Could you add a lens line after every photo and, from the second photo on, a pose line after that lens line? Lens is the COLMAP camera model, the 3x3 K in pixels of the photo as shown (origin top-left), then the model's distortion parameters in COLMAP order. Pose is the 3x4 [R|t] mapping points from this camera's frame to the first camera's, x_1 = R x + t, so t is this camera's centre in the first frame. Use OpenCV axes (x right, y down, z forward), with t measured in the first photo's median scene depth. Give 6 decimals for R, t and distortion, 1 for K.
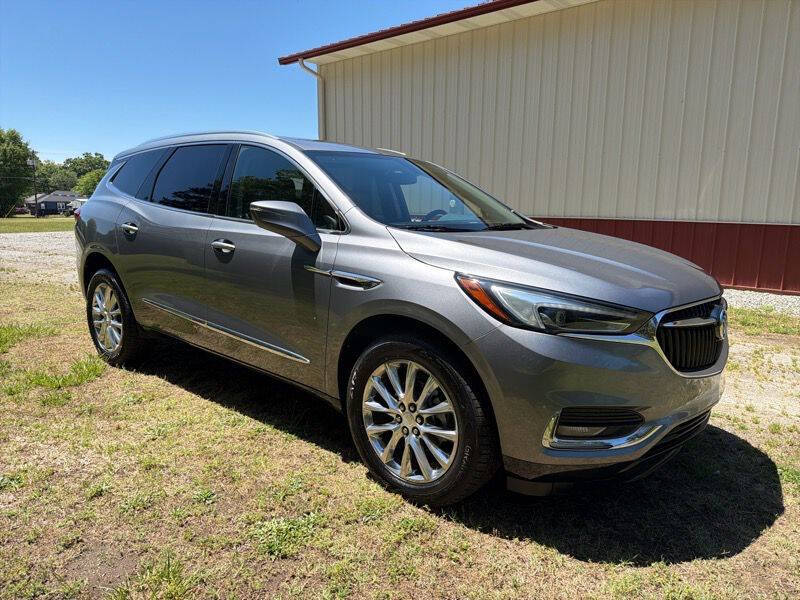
lens RADIAL K [[574.0, 0, 403.4], [0, 574.0, 302.6], [0, 0, 1]] dist [0.000387, -0.005477]
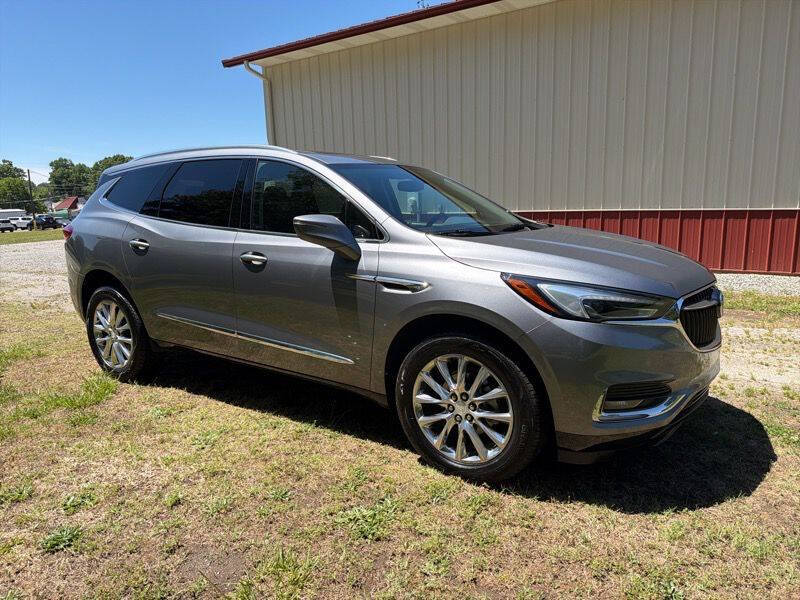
lens RADIAL K [[569.8, 0, 402.7], [0, 569.8, 303.9], [0, 0, 1]] dist [0.023772, -0.033789]
pose [[0.992275, -0.060652, 0.108217, -0.199618], [0.059472, 0.998130, 0.014100, -0.017691], [-0.108870, -0.007555, 0.994027, -0.076119]]
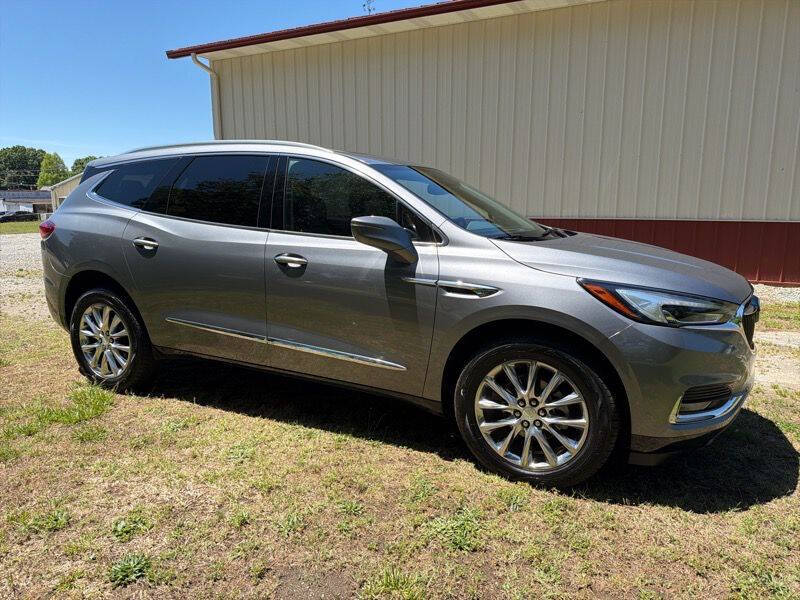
lens RADIAL K [[574.0, 0, 403.4], [0, 574.0, 302.6], [0, 0, 1]] dist [0.000387, -0.005477]
pose [[0.968239, -0.056152, 0.243640, -0.457865], [0.054727, 0.998422, 0.012619, -0.033835], [-0.243964, 0.001116, 0.969784, -0.009533]]
